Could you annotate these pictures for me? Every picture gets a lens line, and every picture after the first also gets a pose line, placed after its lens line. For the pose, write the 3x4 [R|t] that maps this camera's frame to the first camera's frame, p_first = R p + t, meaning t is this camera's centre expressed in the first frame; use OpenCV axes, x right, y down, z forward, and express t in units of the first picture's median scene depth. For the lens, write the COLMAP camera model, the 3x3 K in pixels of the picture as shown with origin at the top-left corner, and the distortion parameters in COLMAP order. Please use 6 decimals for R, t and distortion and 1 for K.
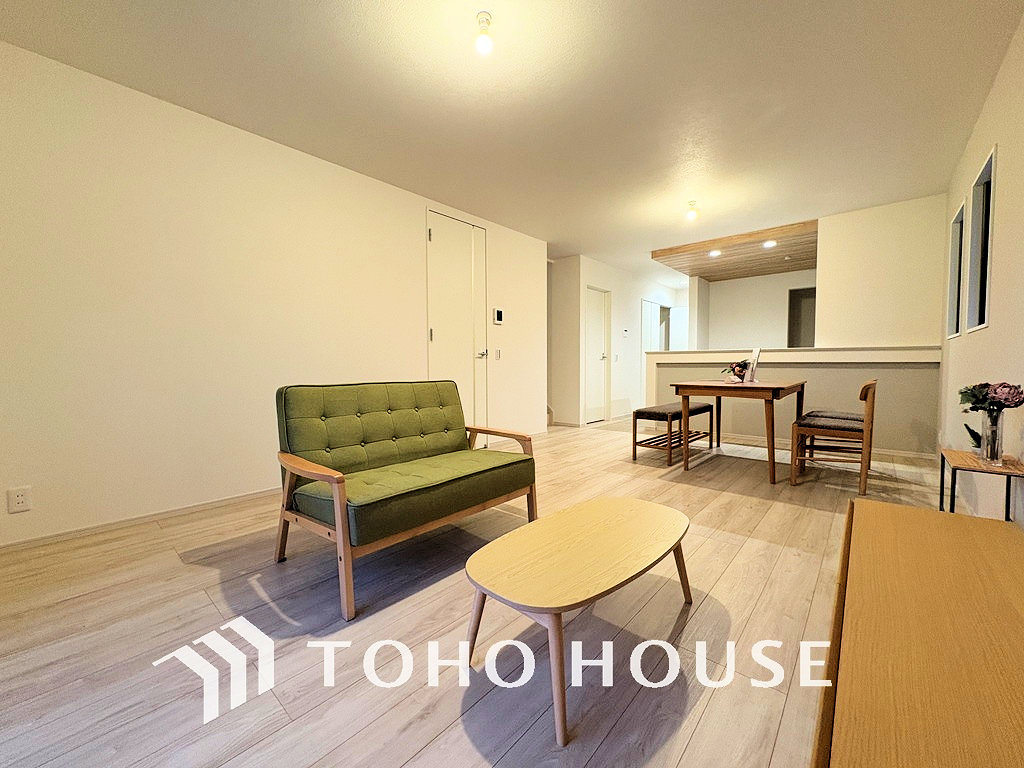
lens RADIAL K [[407.4, 0, 512.0], [0, 407.4, 384.0], [0, 0, 1]] dist [-0.000388, 0.000217]
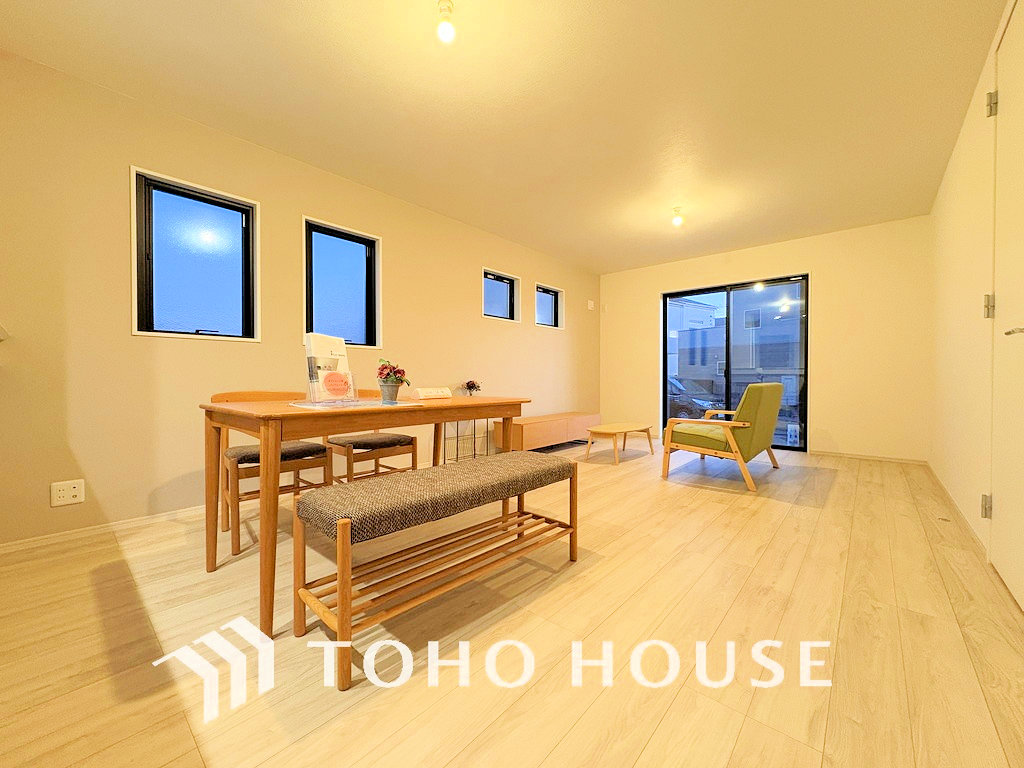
lens RADIAL K [[407.4, 0, 512.0], [0, 407.4, 384.0], [0, 0, 1]] dist [-0.000388, 0.000217]
pose [[-0.999993, 0.003542, 0.001515, 0.321095], [0.003638, 0.997607, 0.069039, -0.052988], [-0.001267, 0.069044, -0.997613, 1.299018]]
